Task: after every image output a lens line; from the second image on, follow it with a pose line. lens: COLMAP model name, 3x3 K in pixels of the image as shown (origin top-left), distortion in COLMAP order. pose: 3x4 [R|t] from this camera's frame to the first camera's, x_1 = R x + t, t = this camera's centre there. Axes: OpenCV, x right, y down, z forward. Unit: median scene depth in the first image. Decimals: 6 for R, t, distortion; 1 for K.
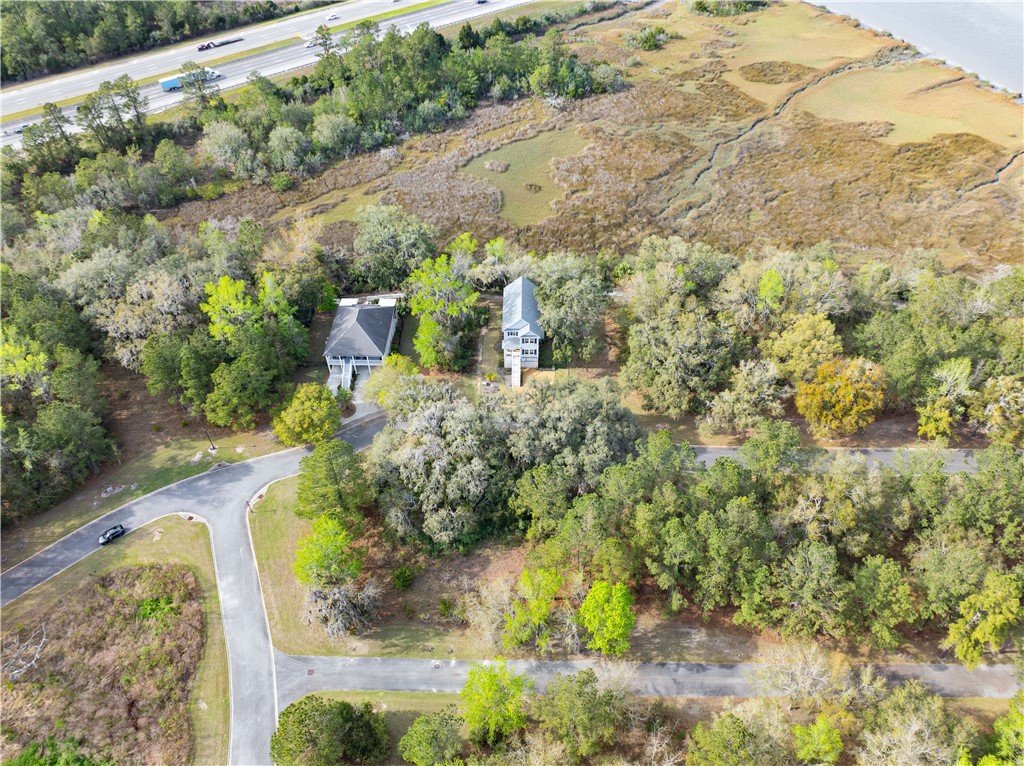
lens RADIAL K [[729.7, 0, 512.0], [0, 729.7, 383.0], [0, 0, 1]] dist [-0.042150, 0.005161]
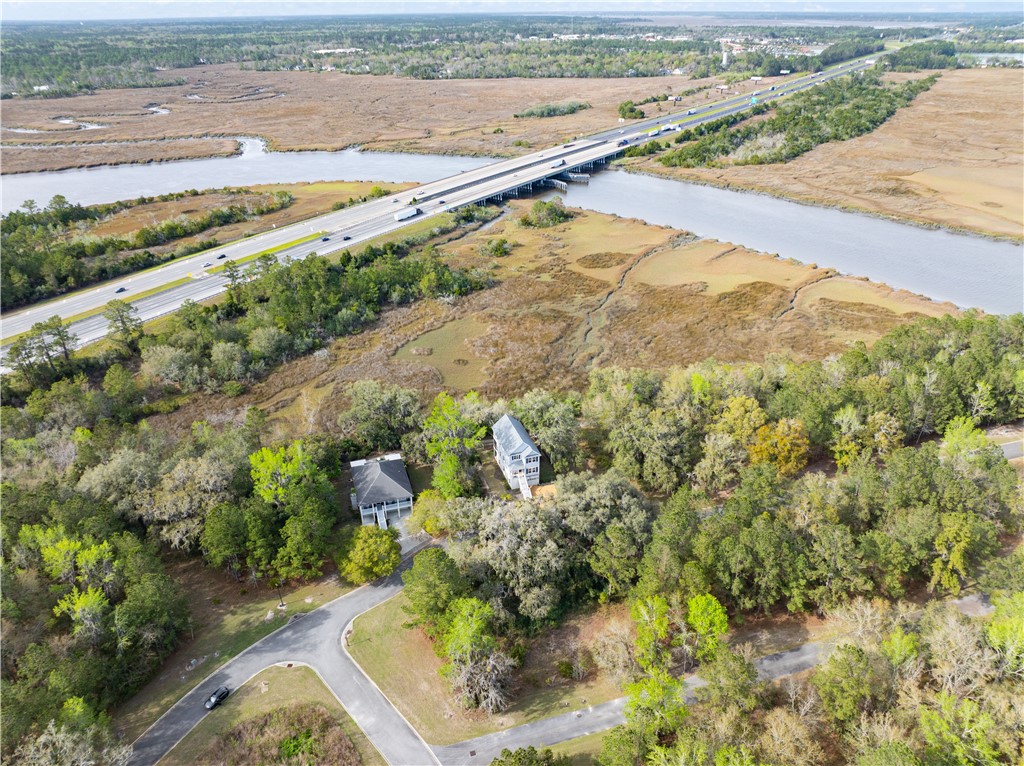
lens RADIAL K [[728.7, 0, 512.0], [0, 728.7, 383.0], [0, 0, 1]] dist [-0.036839, 0.002498]
pose [[0.947967, -0.145117, 0.283373, -0.232214], [0.222982, 0.937937, -0.265620, 0.094323], [-0.227240, 0.314986, 0.921491, -0.091292]]
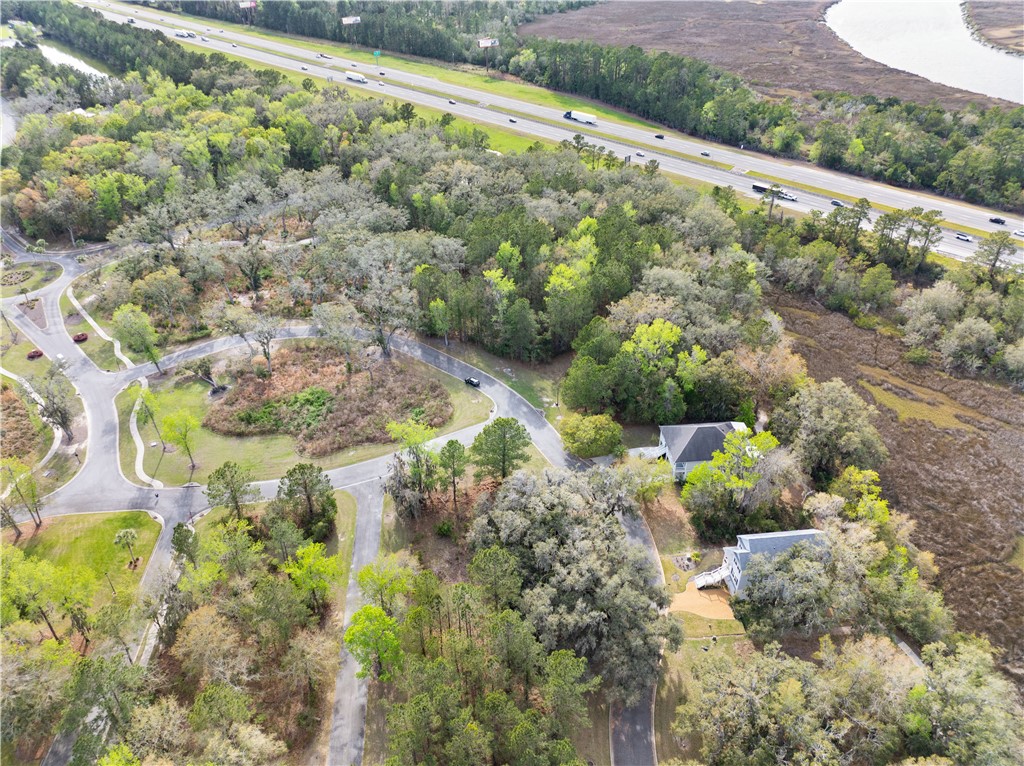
lens RADIAL K [[728.7, 0, 512.0], [0, 728.7, 383.0], [0, 0, 1]] dist [-0.036839, 0.002498]
pose [[0.111214, 0.567815, -0.815609, 0.401082], [-0.693638, 0.632078, 0.345462, -0.214323], [0.711687, 0.527317, 0.464154, 0.219290]]
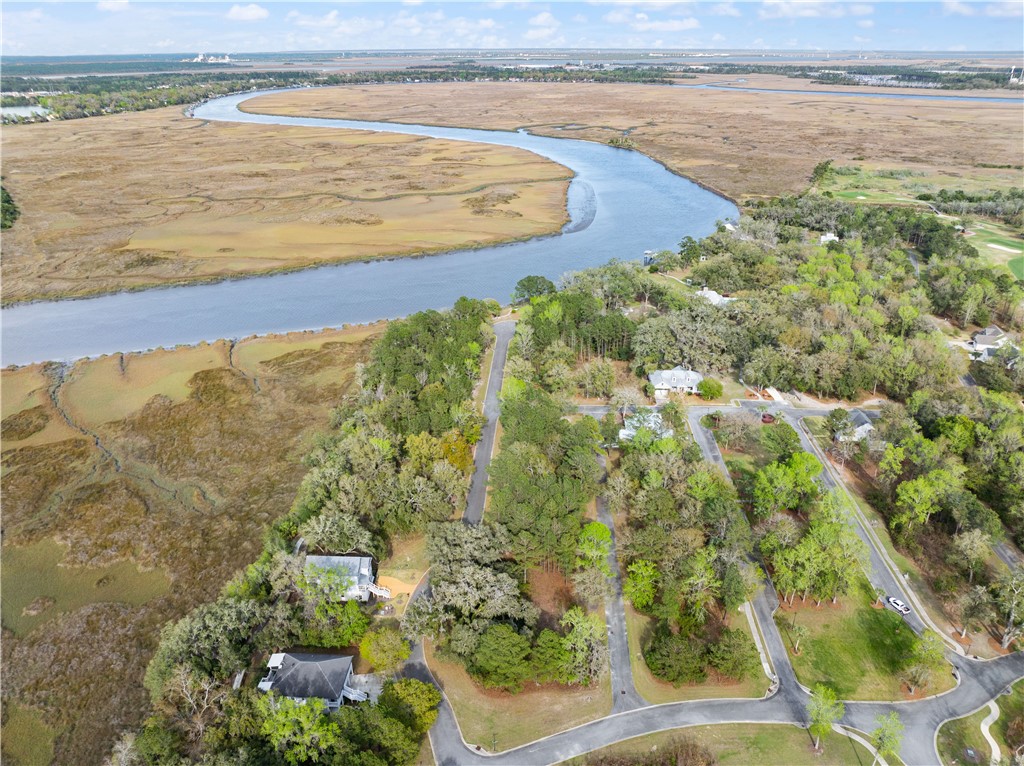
lens RADIAL K [[728.7, 0, 512.0], [0, 728.7, 383.0], [0, 0, 1]] dist [-0.036839, 0.002498]
pose [[0.028733, -0.415516, 0.909132, -0.735179], [0.707139, 0.651273, 0.275313, -0.324367], [-0.706490, 0.634972, 0.312541, 0.136932]]
